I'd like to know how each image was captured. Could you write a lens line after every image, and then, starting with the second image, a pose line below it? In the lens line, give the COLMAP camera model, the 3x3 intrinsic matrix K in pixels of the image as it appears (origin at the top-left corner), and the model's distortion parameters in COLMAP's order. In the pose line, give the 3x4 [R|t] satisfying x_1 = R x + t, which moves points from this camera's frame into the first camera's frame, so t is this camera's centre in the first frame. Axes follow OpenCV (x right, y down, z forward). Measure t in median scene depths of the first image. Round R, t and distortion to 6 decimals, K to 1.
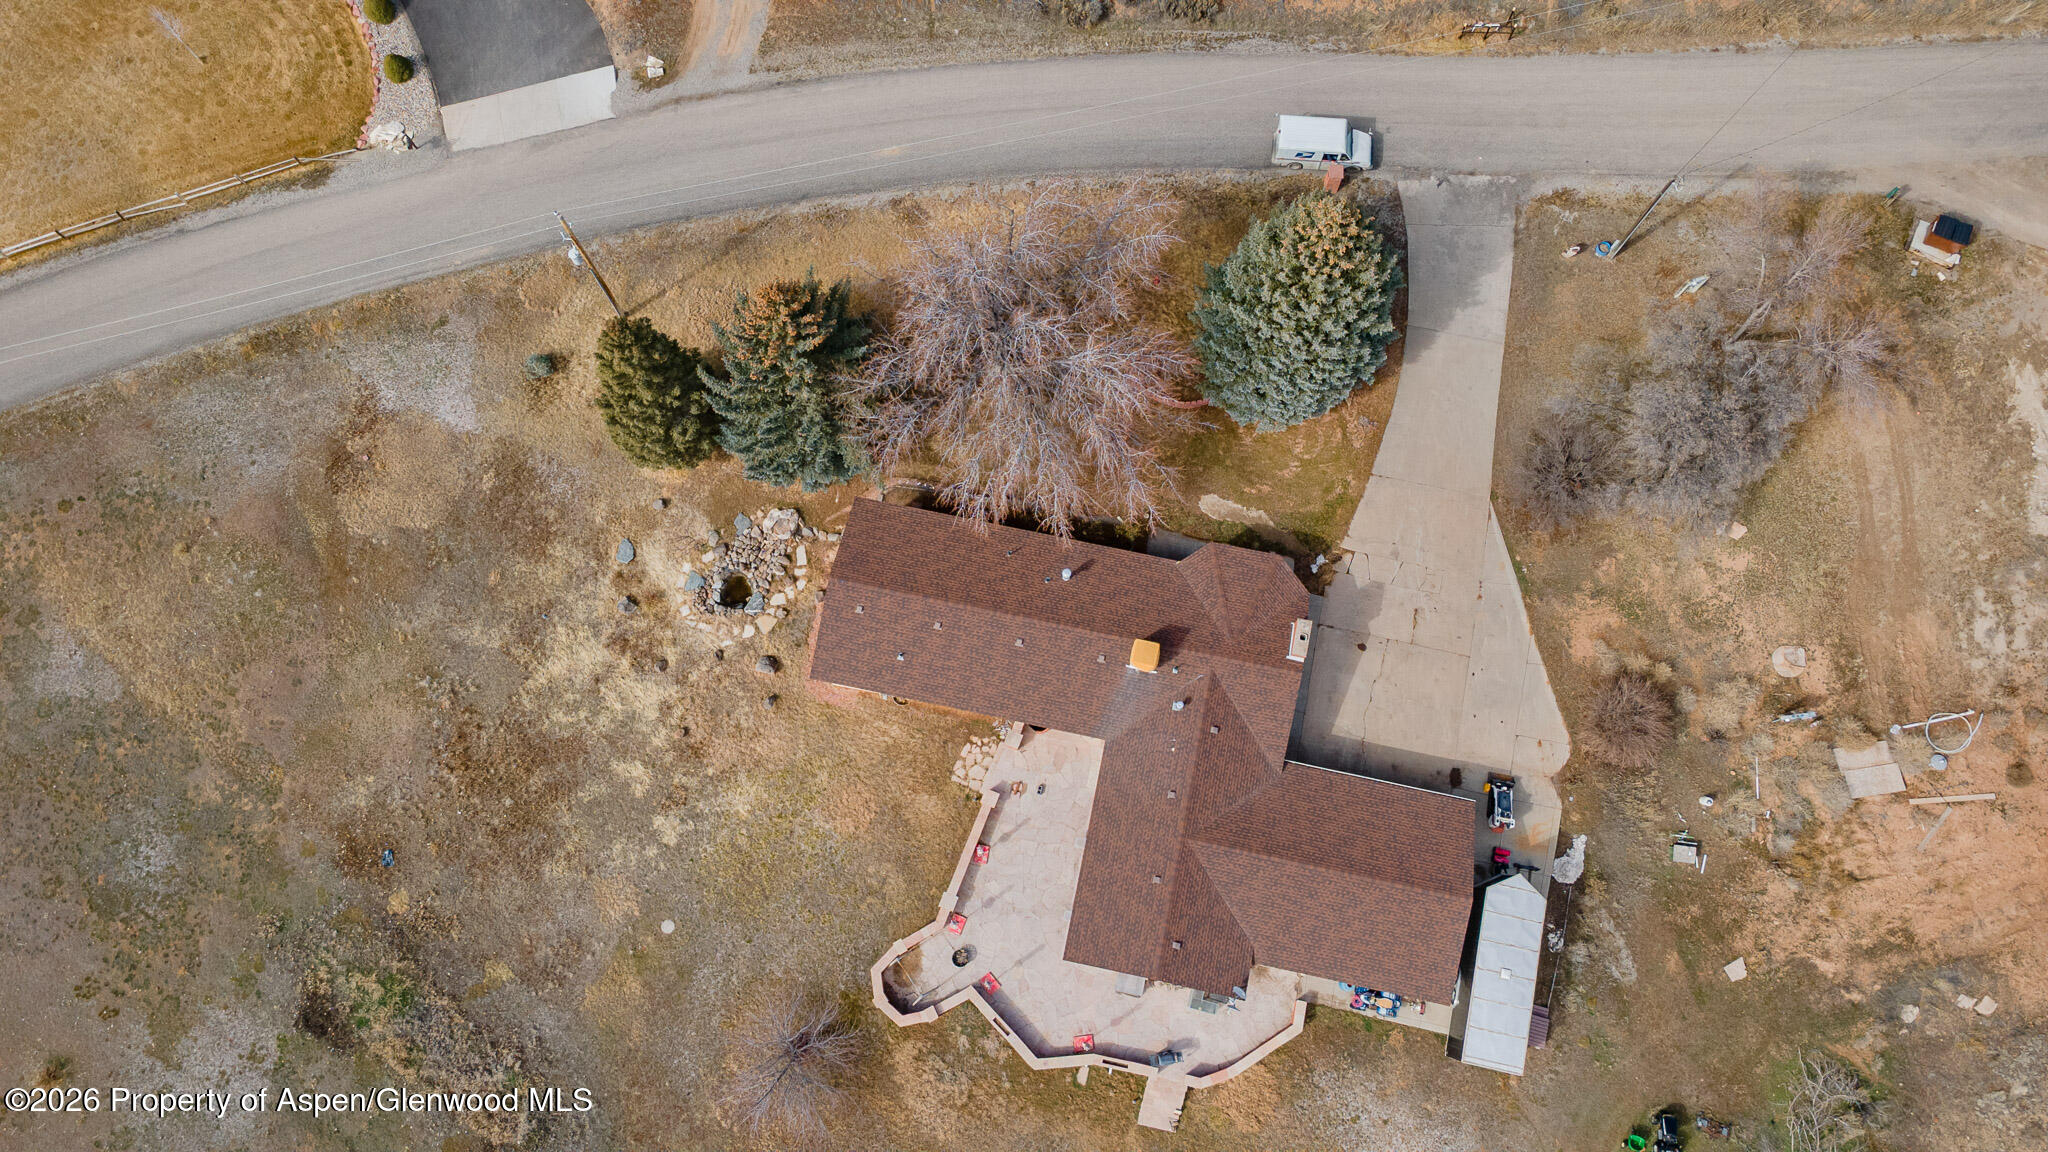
lens RADIAL K [[1489.0, 0, 1024.0], [0, 1489.0, 576.0], [0, 0, 1]] dist [0.029687, 0.026763]
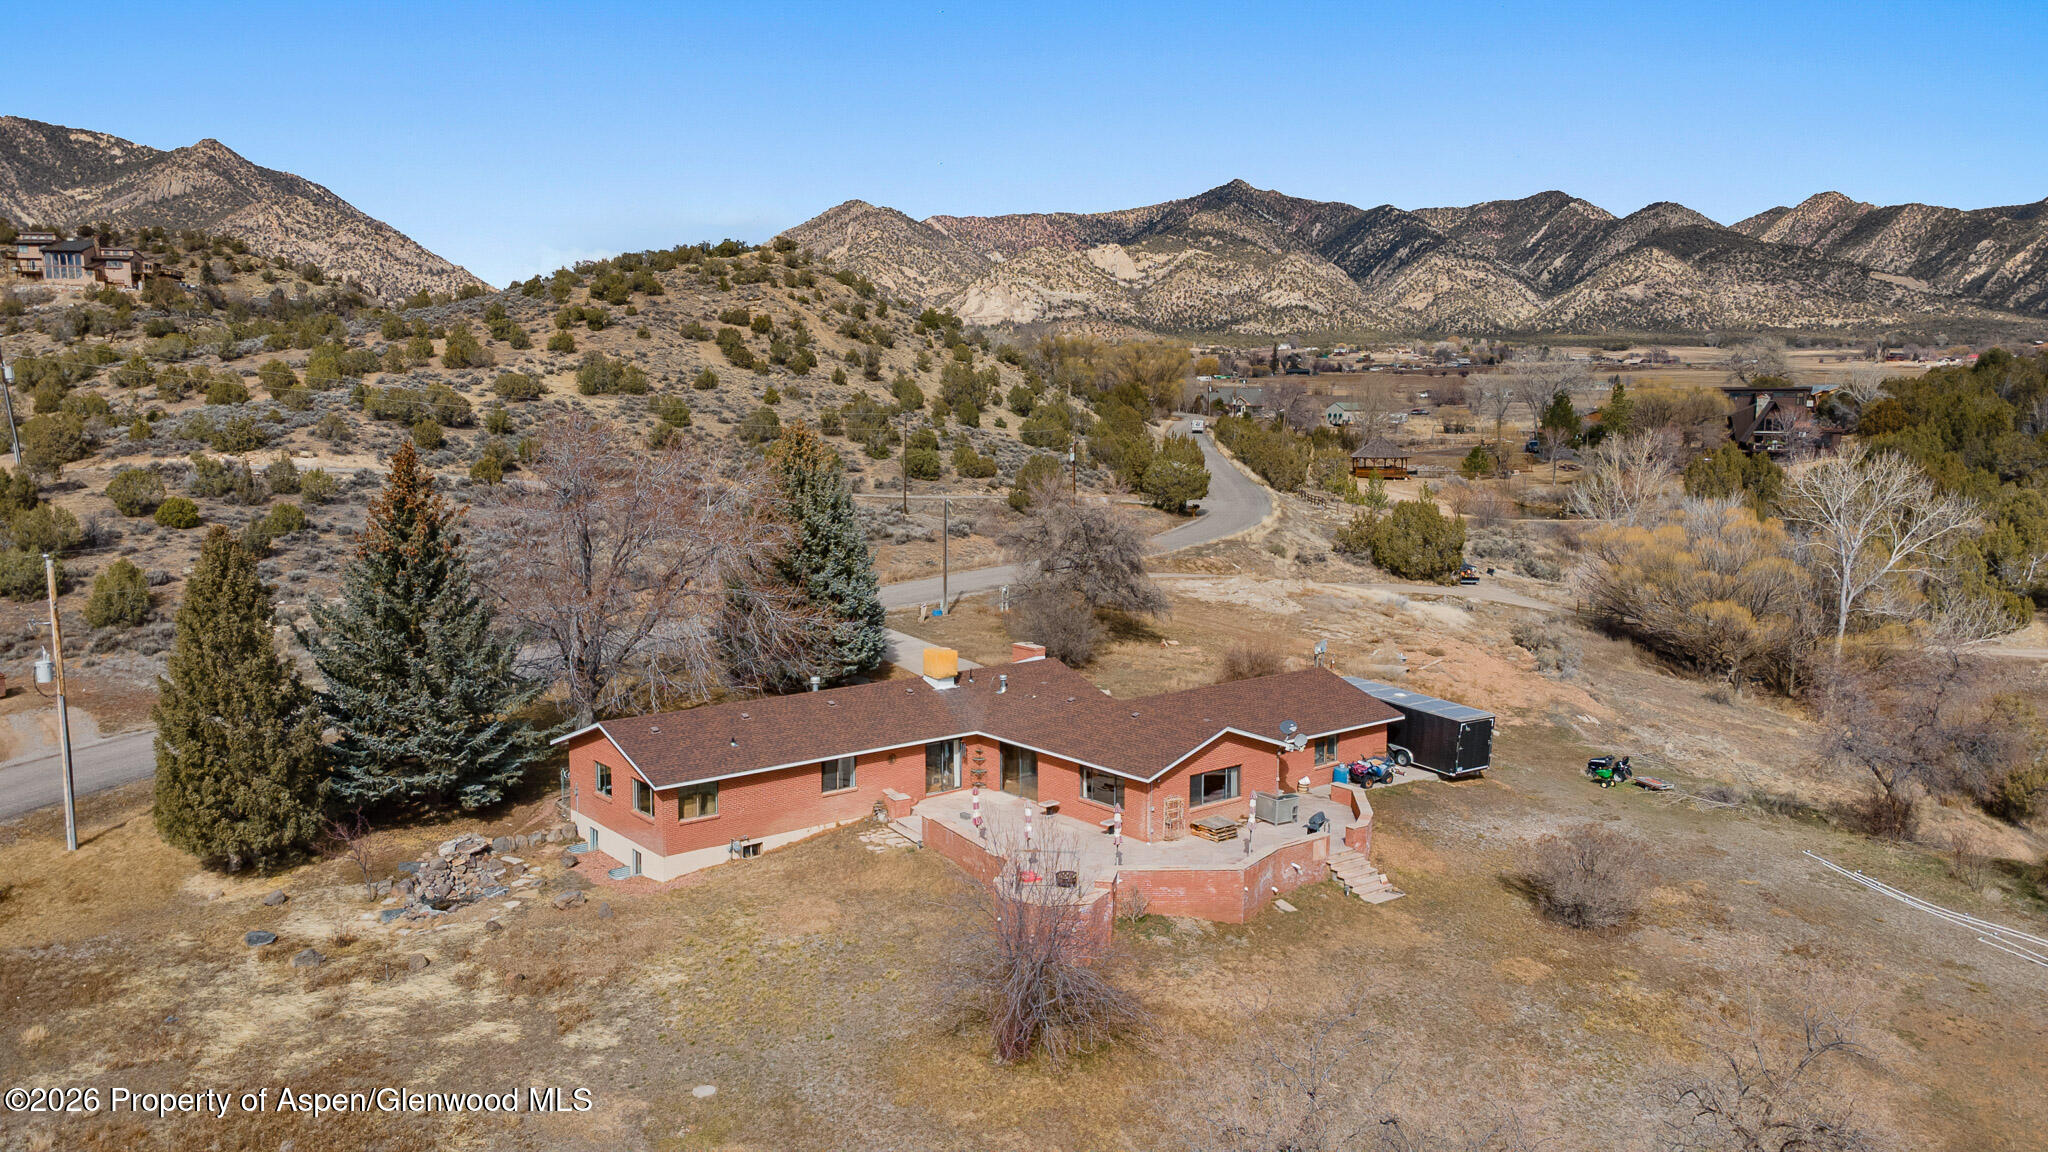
lens RADIAL K [[1489.0, 0, 1024.0], [0, 1489.0, 576.0], [0, 0, 1]] dist [0.029687, 0.026763]
pose [[0.626100, -0.094805, 0.773958, -0.565559], [0.747912, 0.353723, -0.561701, 0.556386], [-0.220514, 0.930533, 0.292372, 0.614520]]
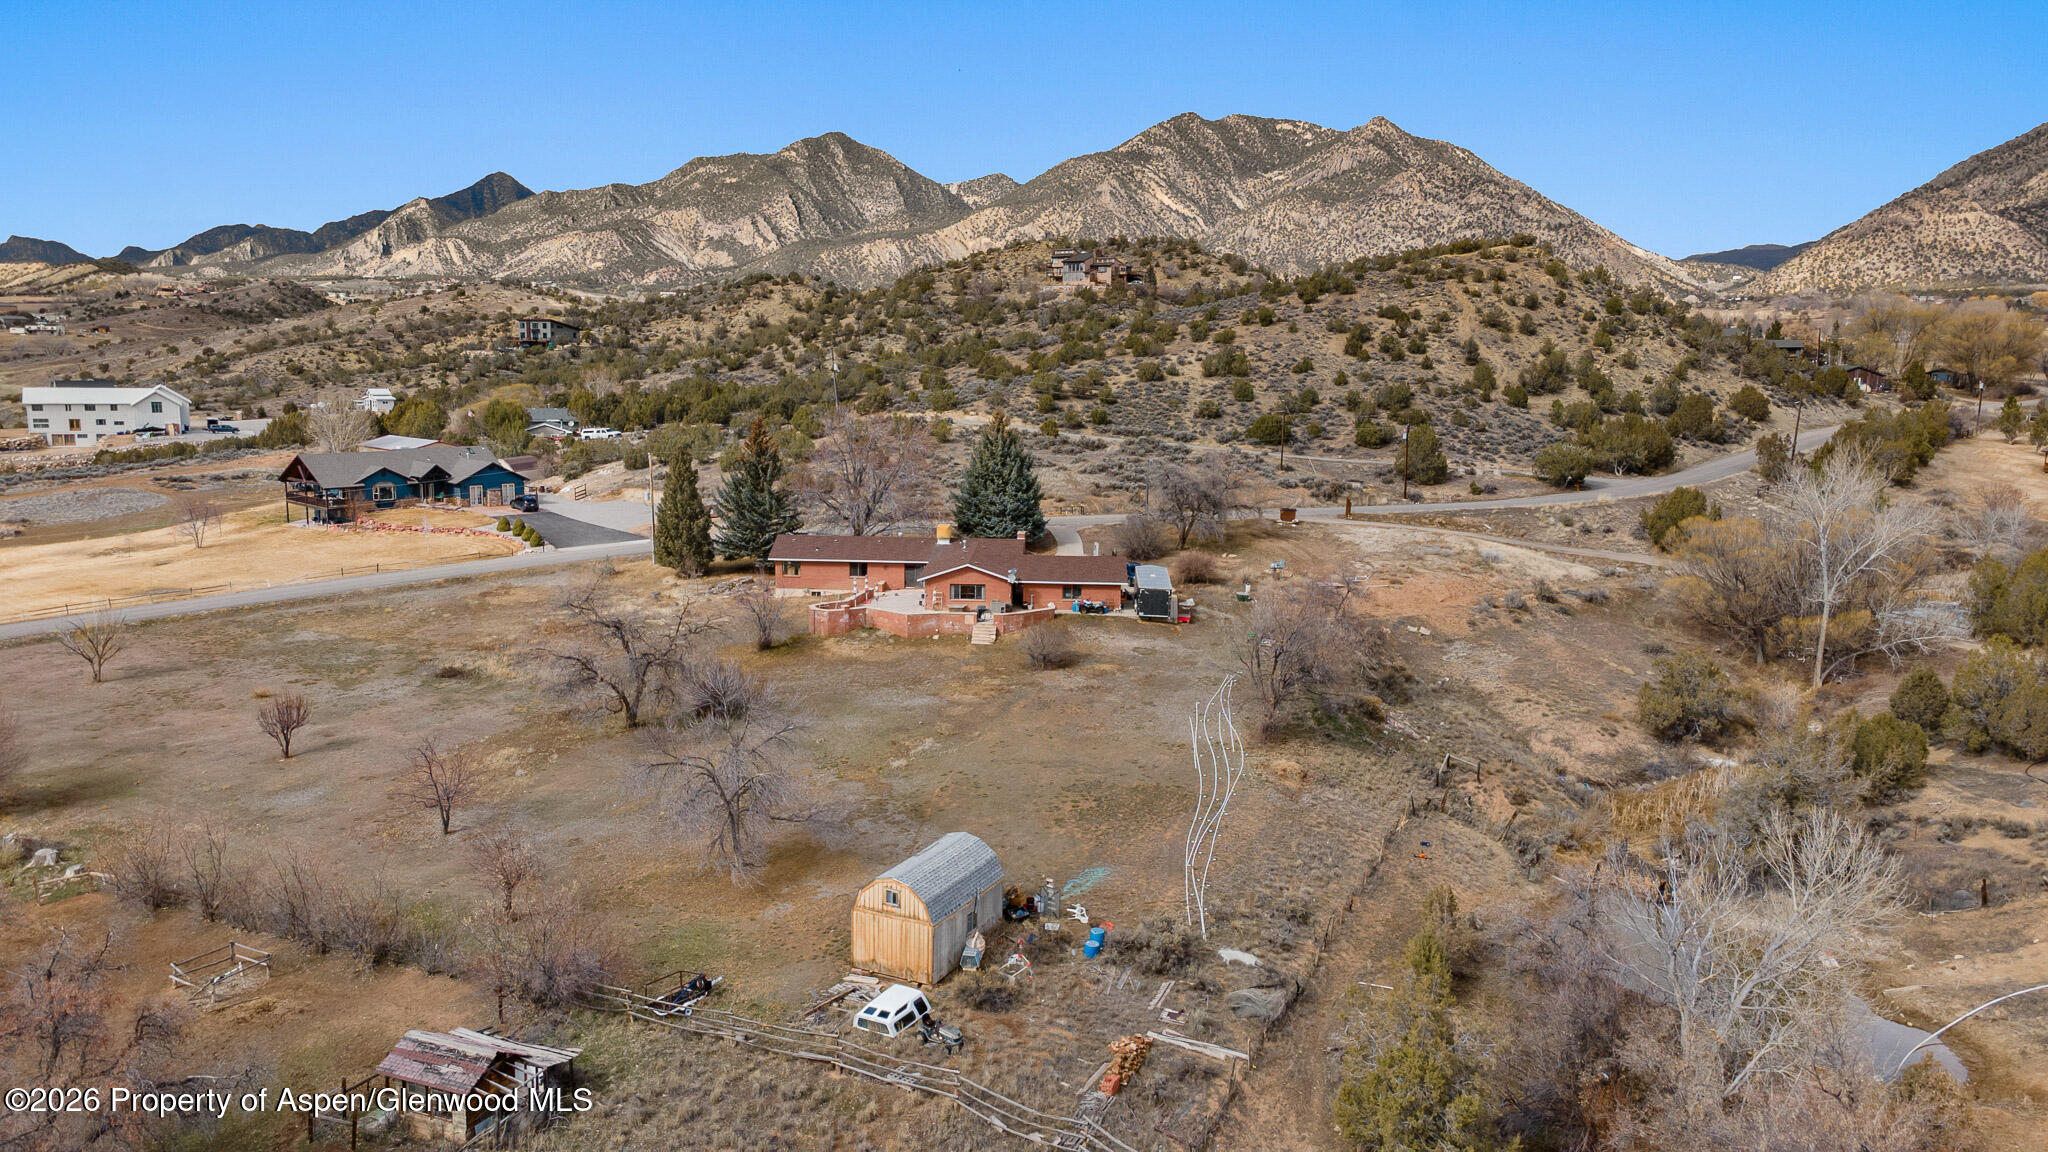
lens RADIAL K [[1490.3, 0, 1018.5], [0, 1490.3, 584.8], [0, 0, 1]] dist [0.018965, 0.035328]
pose [[0.985654, -0.020079, 0.167581, -0.140664], [0.159585, 0.434110, -0.886612, 1.703645], [-0.054947, 0.900636, 0.431087, 0.197682]]
